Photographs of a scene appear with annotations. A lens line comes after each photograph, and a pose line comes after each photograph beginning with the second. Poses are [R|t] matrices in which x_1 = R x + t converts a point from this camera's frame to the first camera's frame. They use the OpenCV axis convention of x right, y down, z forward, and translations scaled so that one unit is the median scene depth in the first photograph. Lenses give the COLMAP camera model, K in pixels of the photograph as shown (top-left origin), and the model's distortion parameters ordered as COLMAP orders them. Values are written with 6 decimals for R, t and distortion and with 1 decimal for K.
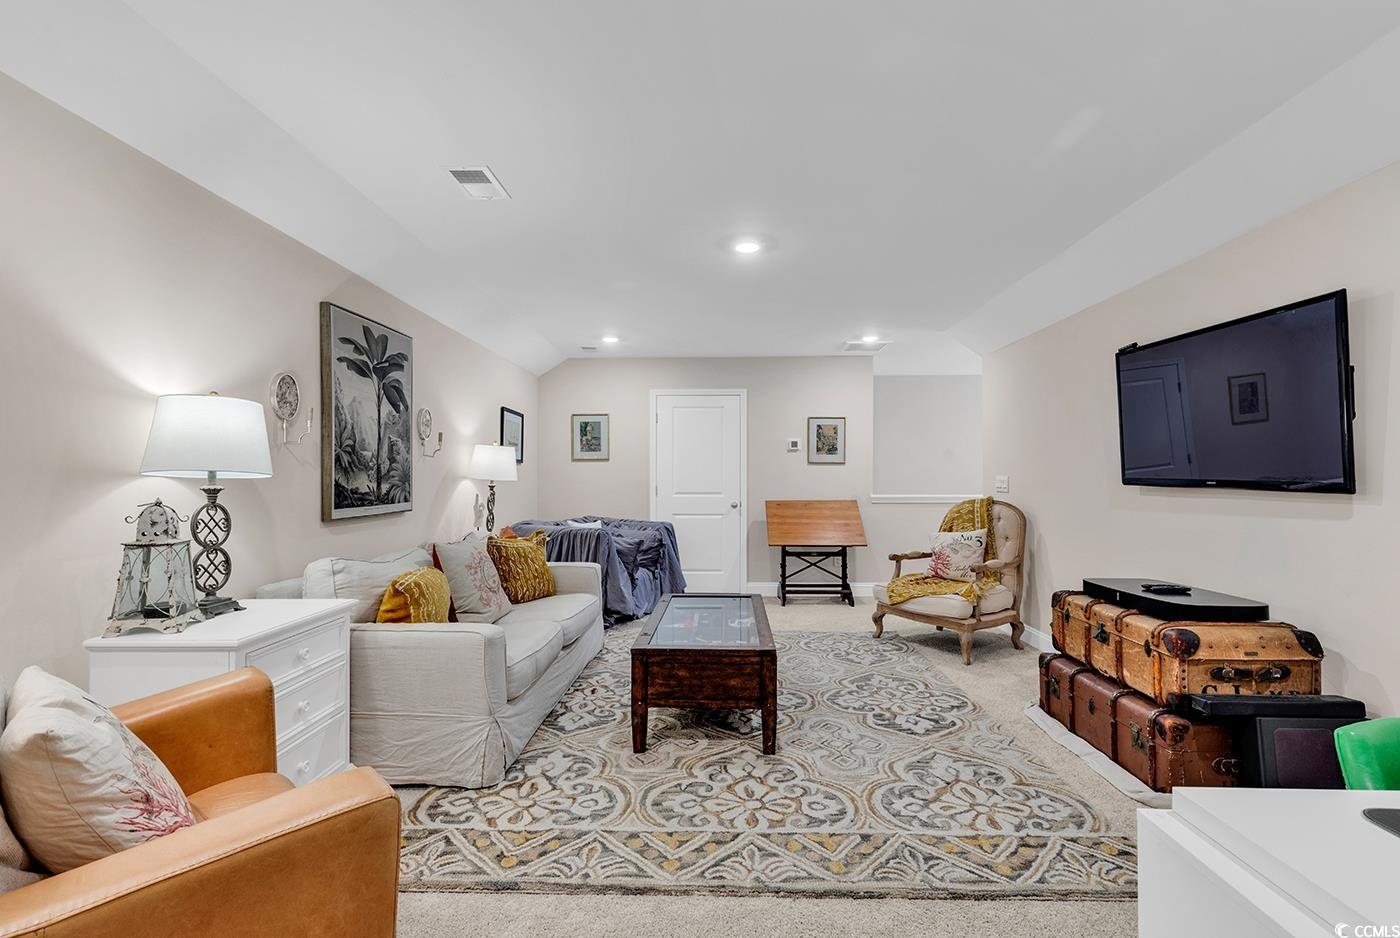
lens RADIAL K [[649.7, 0, 707.8], [0, 649.7, 463.7], [0, 0, 1]] dist [0.002861, -0.000015]
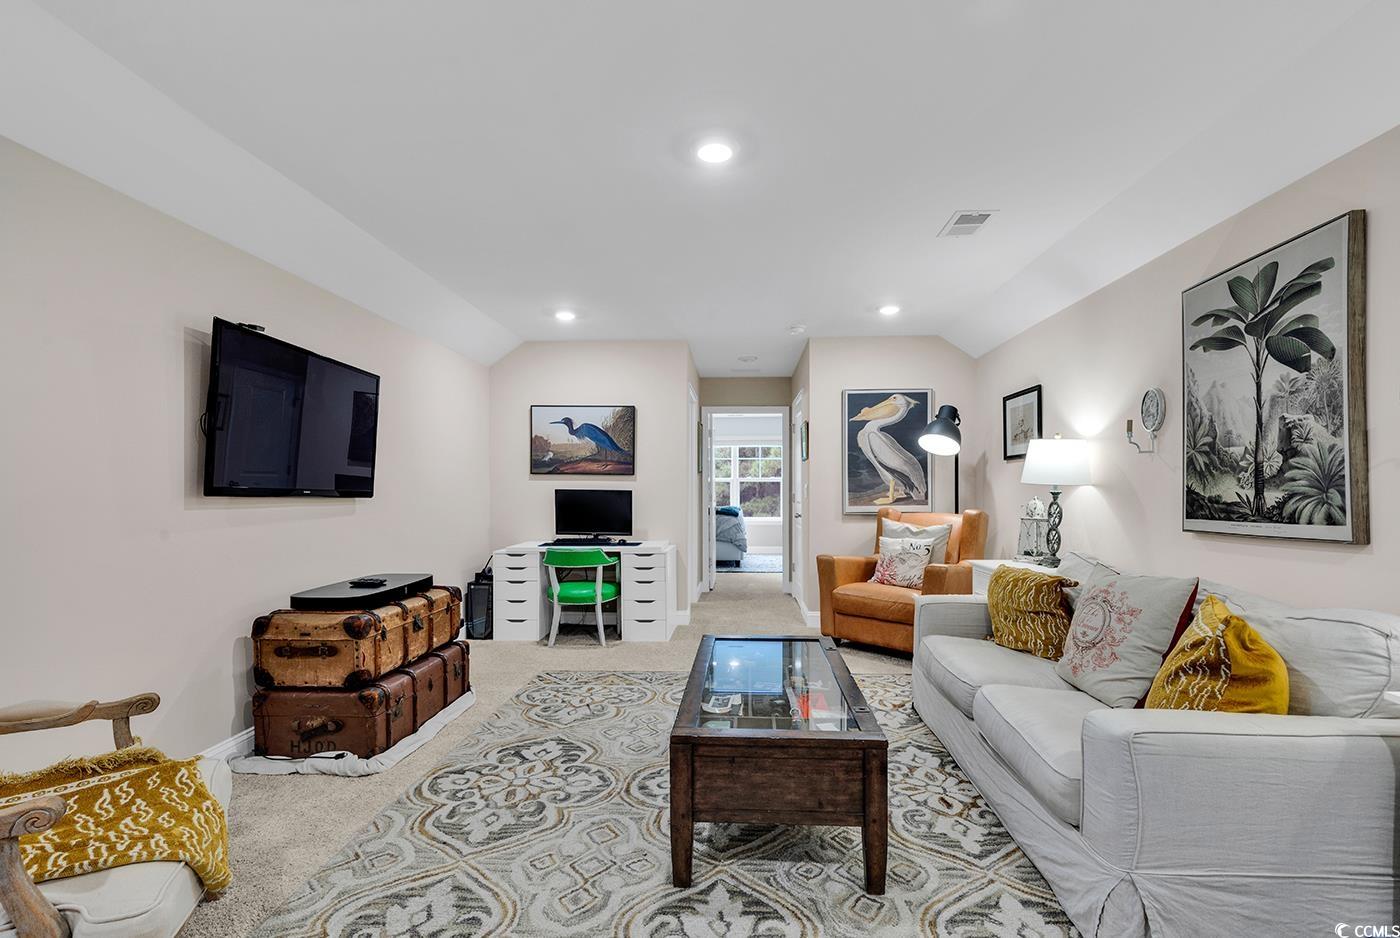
lens RADIAL K [[648.9, 0, 685.1], [0, 648.9, 496.9], [0, 0, 1]] dist [0.002090, -0.000279]
pose [[-0.997884, 0.003728, 0.064909, 0.050604], [0.002862, 0.999906, -0.013429, 0.046147], [-0.064953, -0.013215, -0.997801, 1.786080]]
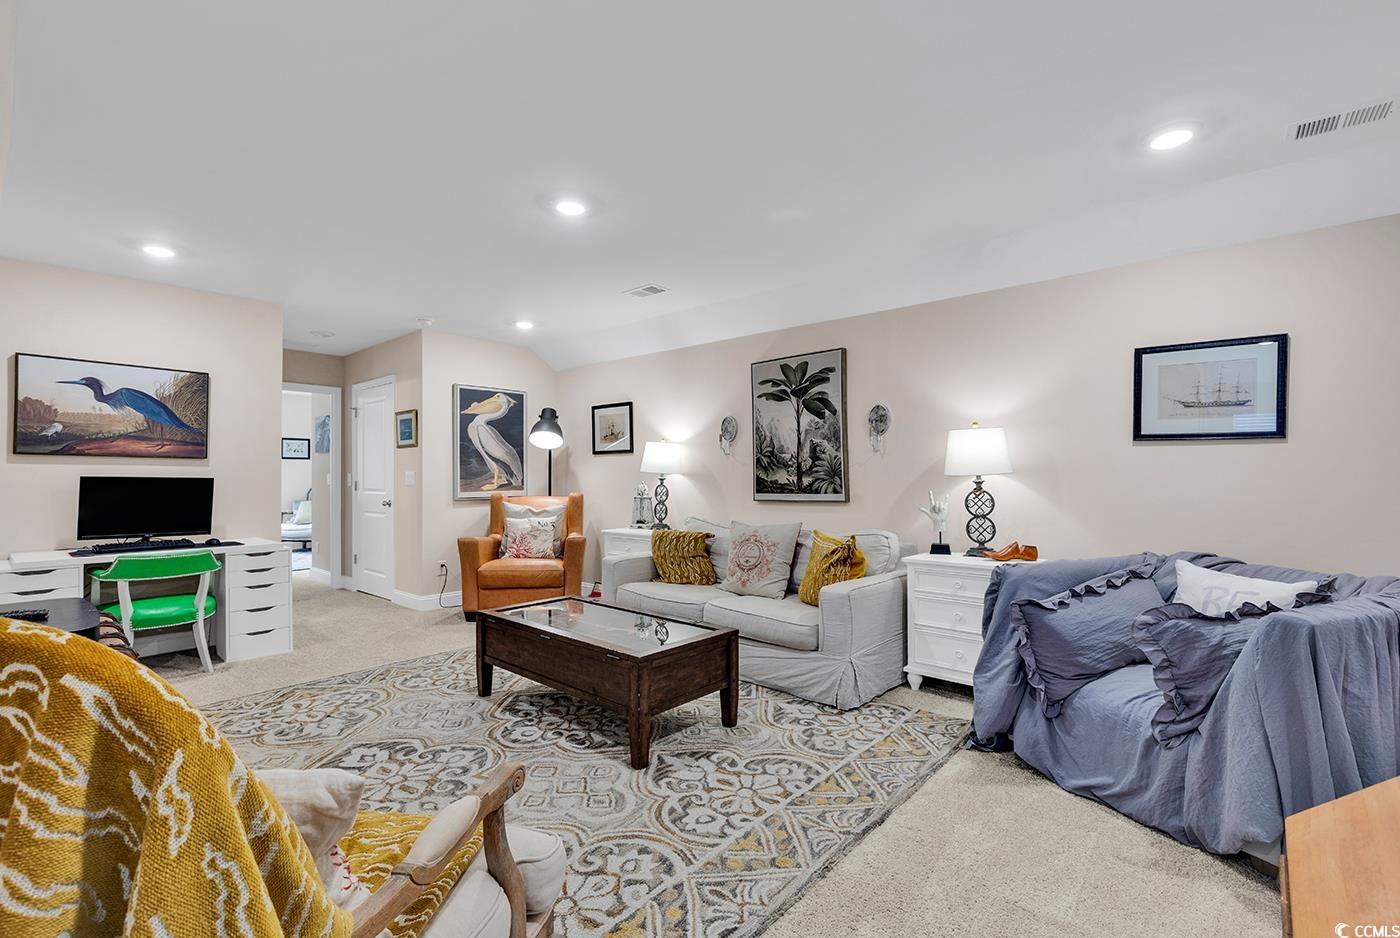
lens RADIAL K [[649.7, 0, 707.8], [0, 649.7, 463.7], [0, 0, 1]] dist [0.002861, -0.000015]
pose [[-0.662275, -0.010593, -0.749186, 0.623006], [0.021349, 0.999227, -0.033001, 0.044036], [0.748957, -0.037850, -0.661537, 1.799500]]
